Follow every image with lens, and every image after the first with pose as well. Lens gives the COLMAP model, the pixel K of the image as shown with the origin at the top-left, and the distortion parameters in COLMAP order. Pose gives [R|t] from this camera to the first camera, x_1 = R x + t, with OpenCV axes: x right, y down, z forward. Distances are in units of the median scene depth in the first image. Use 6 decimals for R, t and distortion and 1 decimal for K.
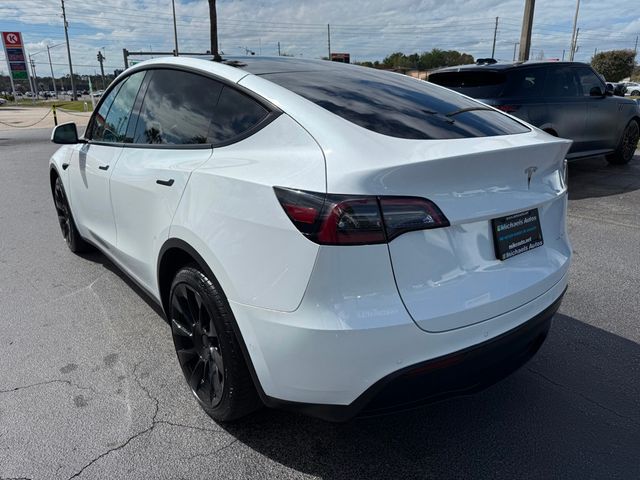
lens RADIAL K [[462.3, 0, 323.0], [0, 462.3, 239.2], [0, 0, 1]] dist [-0.001716, 0.002441]
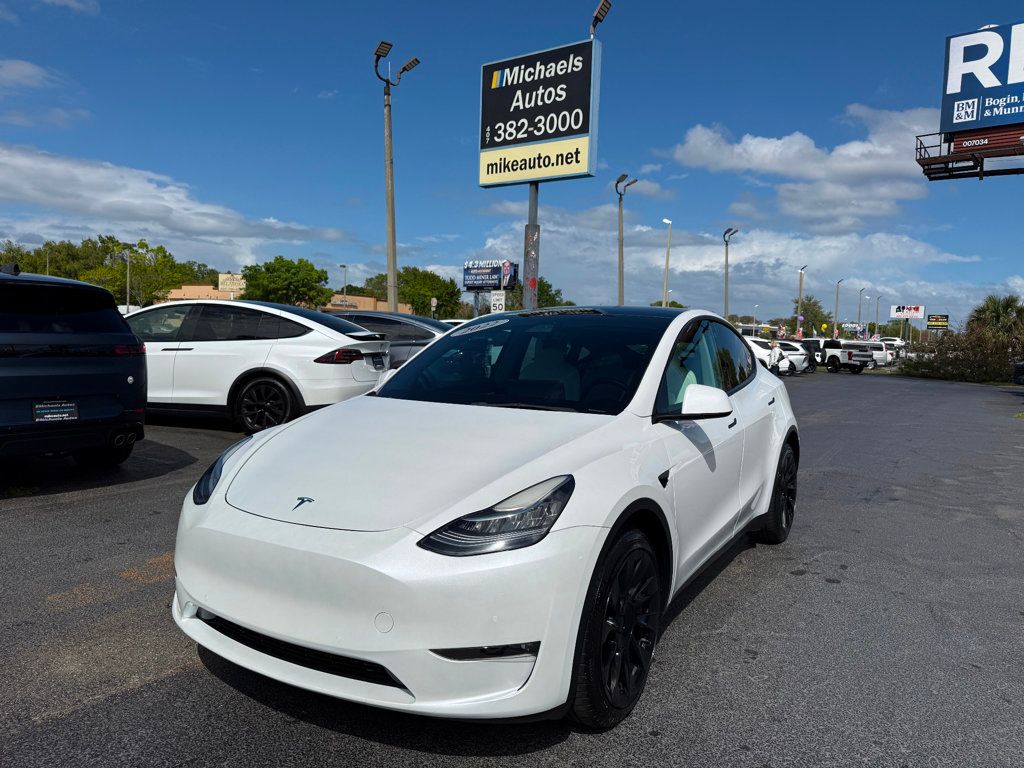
lens RADIAL K [[739.7, 0, 516.8], [0, 739.7, 382.7], [0, 0, 1]] dist [-0.001716, 0.002441]
pose [[-0.356439, -0.068972, 0.931769, -2.117118], [0.258065, 0.951208, 0.169131, -0.742429], [-0.897972, 0.300742, -0.321249, 2.352110]]
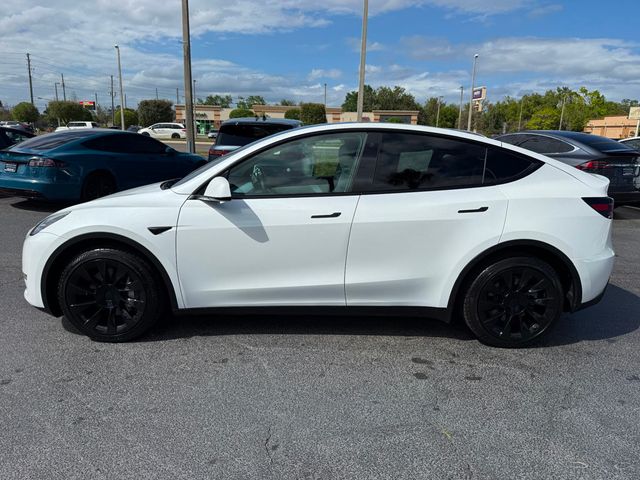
lens RADIAL K [[460.7, 0, 324.2], [0, 460.7, 238.3], [0, 0, 1]] dist [0.004840, -0.001717]
pose [[0.608656, -0.154446, 0.778257, -1.765538], [0.218626, 0.975547, 0.022616, -0.168644], [-0.762719, 0.156383, 0.627538, 0.429607]]
